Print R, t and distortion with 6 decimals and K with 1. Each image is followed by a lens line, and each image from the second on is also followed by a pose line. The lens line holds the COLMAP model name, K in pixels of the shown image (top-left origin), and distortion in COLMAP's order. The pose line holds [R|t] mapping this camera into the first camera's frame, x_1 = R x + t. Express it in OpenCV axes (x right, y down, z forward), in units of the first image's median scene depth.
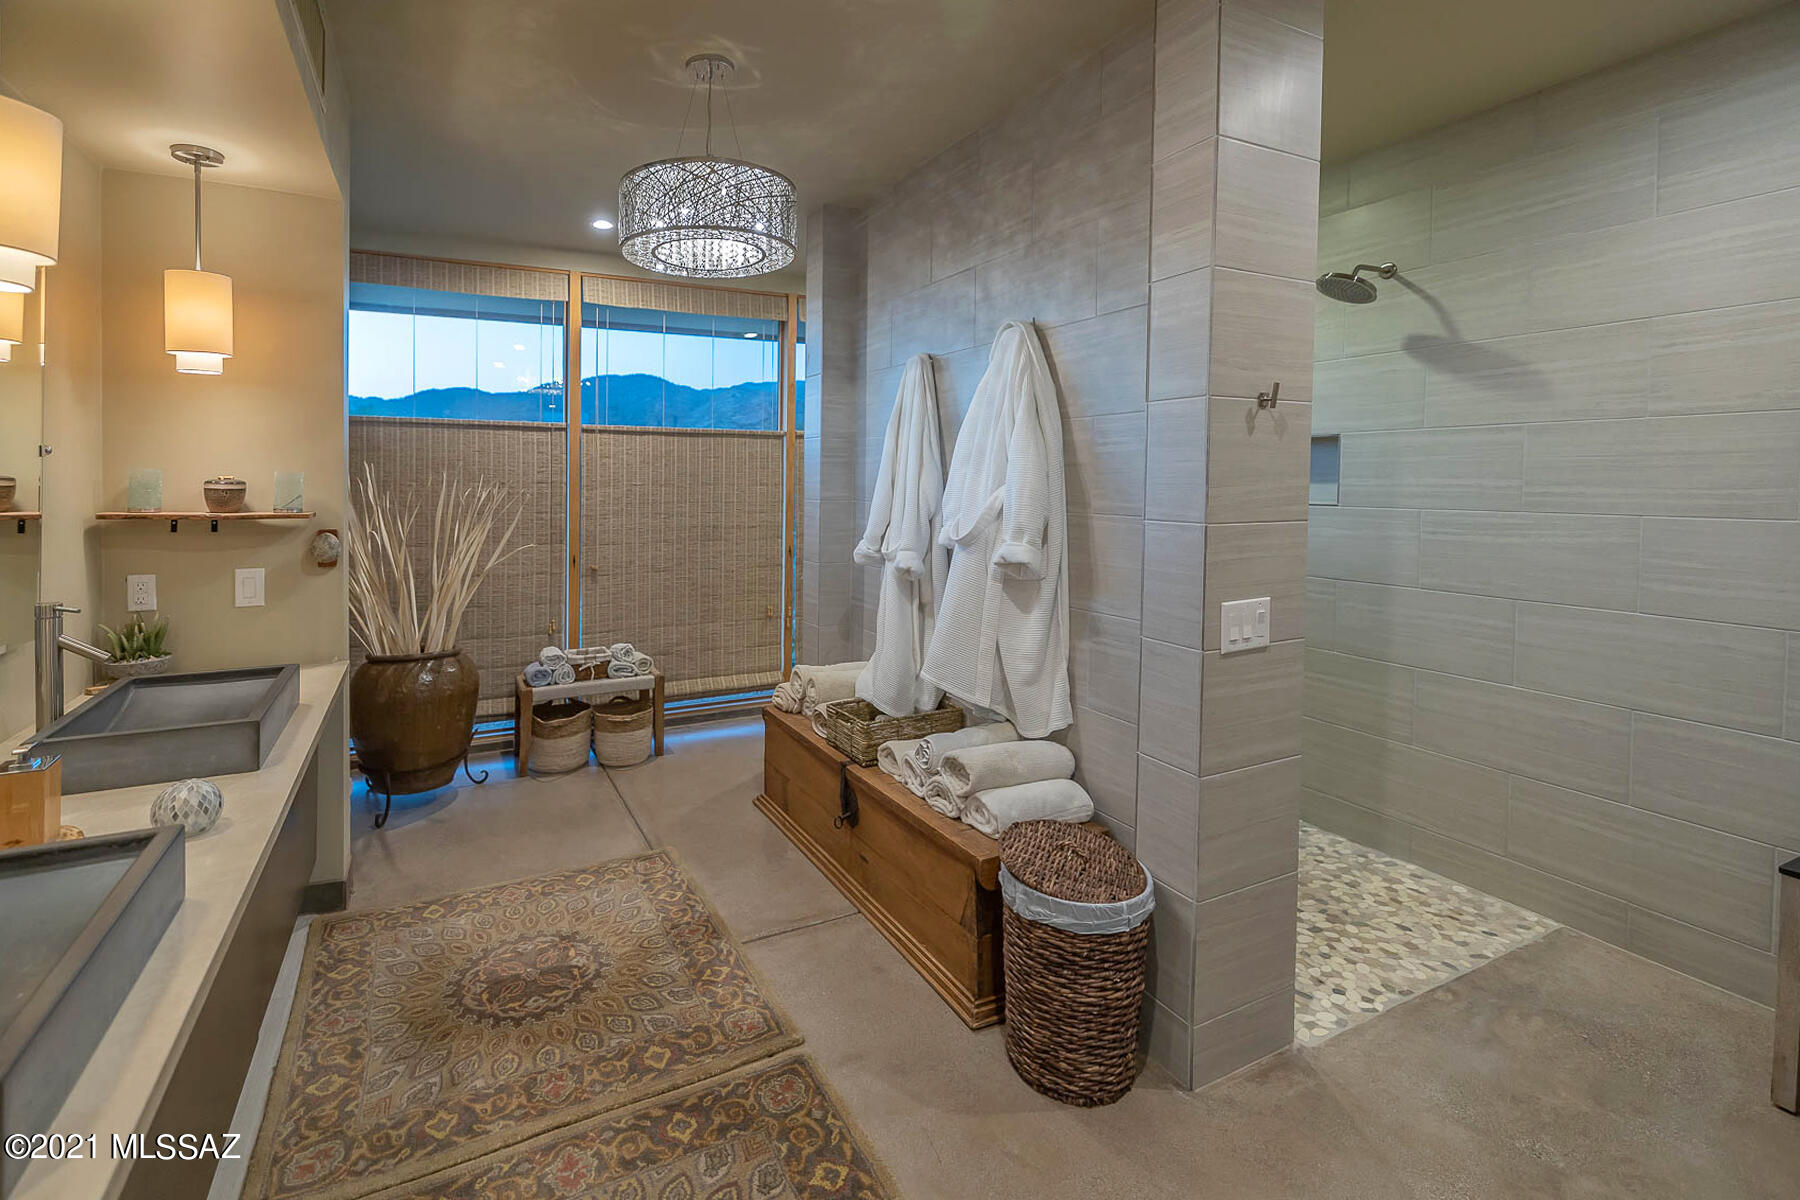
lens RADIAL K [[799.1, 0, 816.1], [0, 799.1, 501.9], [0, 0, 1]] dist [0.000011, -0.000296]
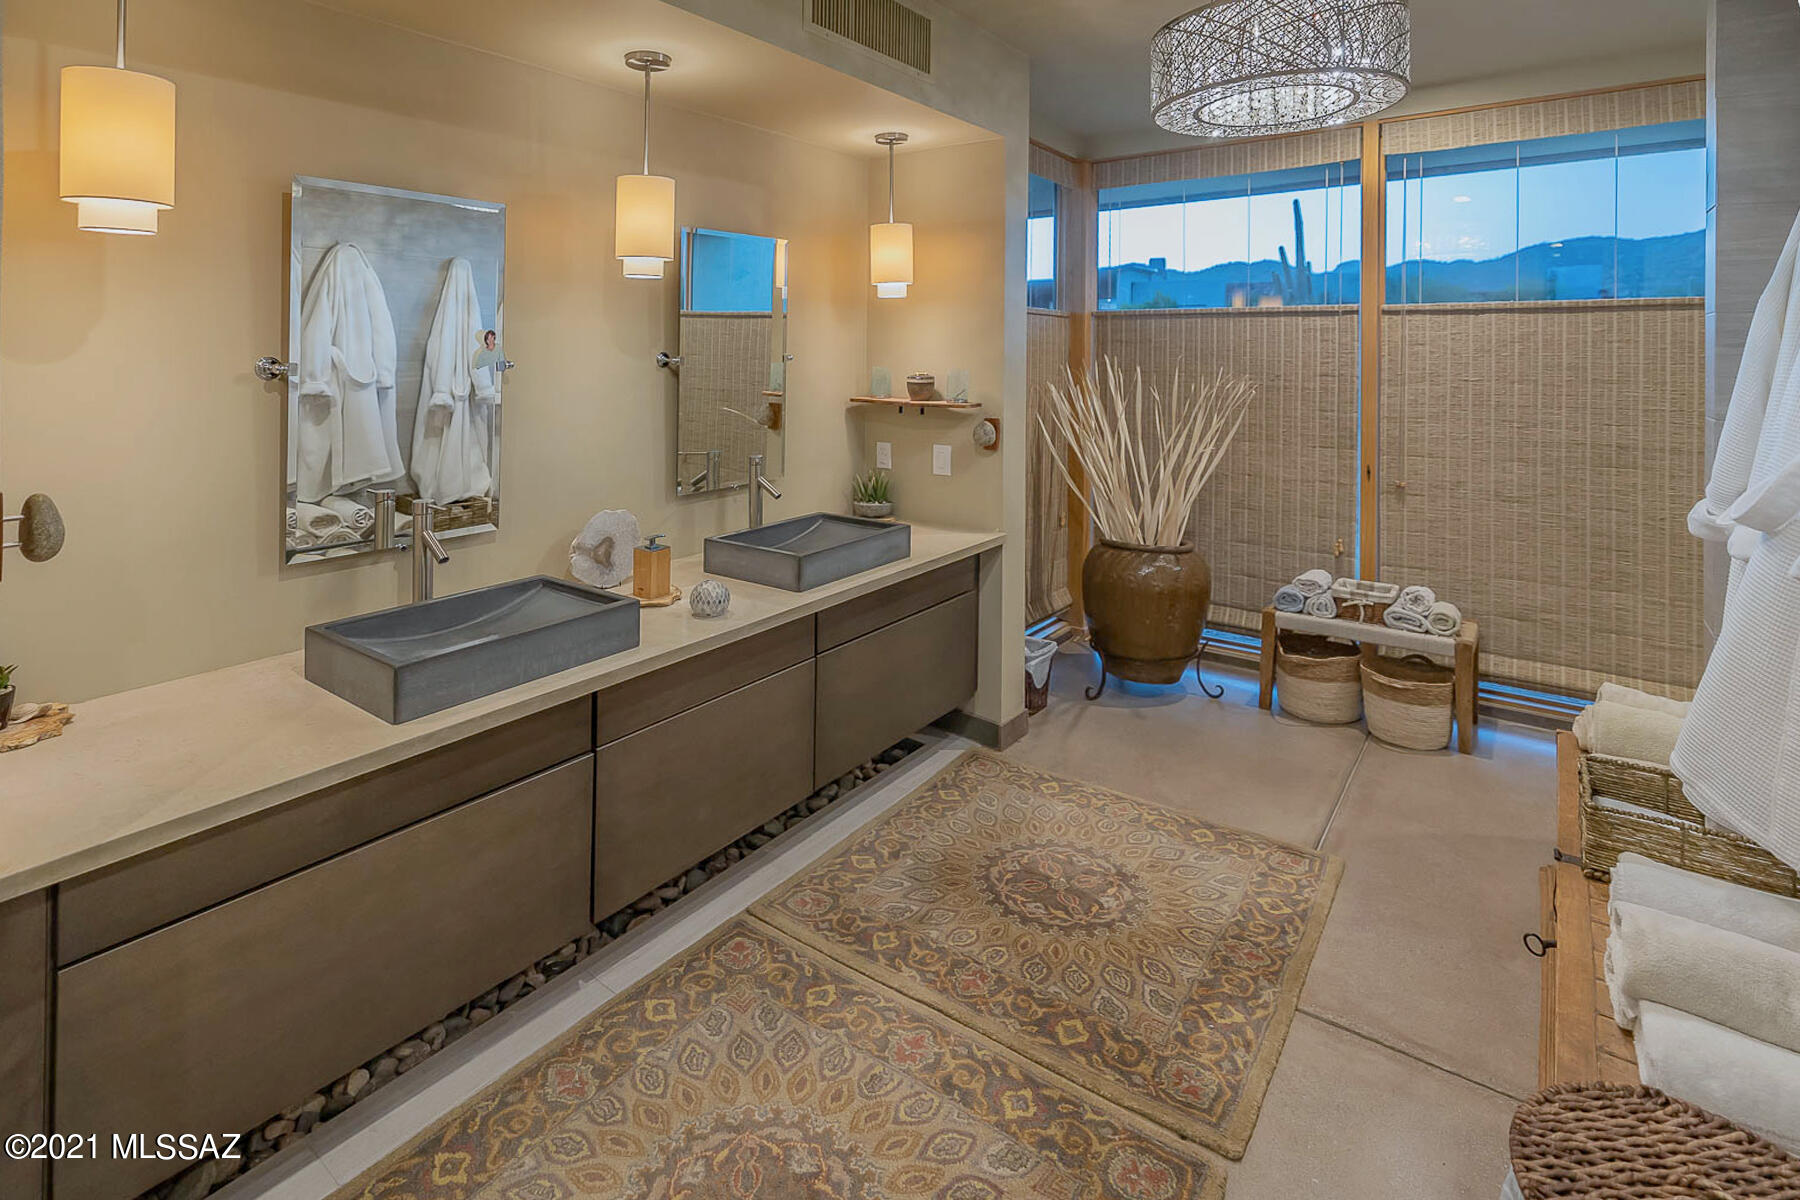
lens RADIAL K [[875.3, 0, 900.9], [0, 875.3, 343.9], [0, 0, 1]] dist [0.001176, -0.000570]
pose [[0.475885, -0.006314, -0.879485, 0.512810], [-0.028053, 0.999356, -0.022354, -0.047099], [0.879060, 0.035310, 0.475402, 0.293819]]
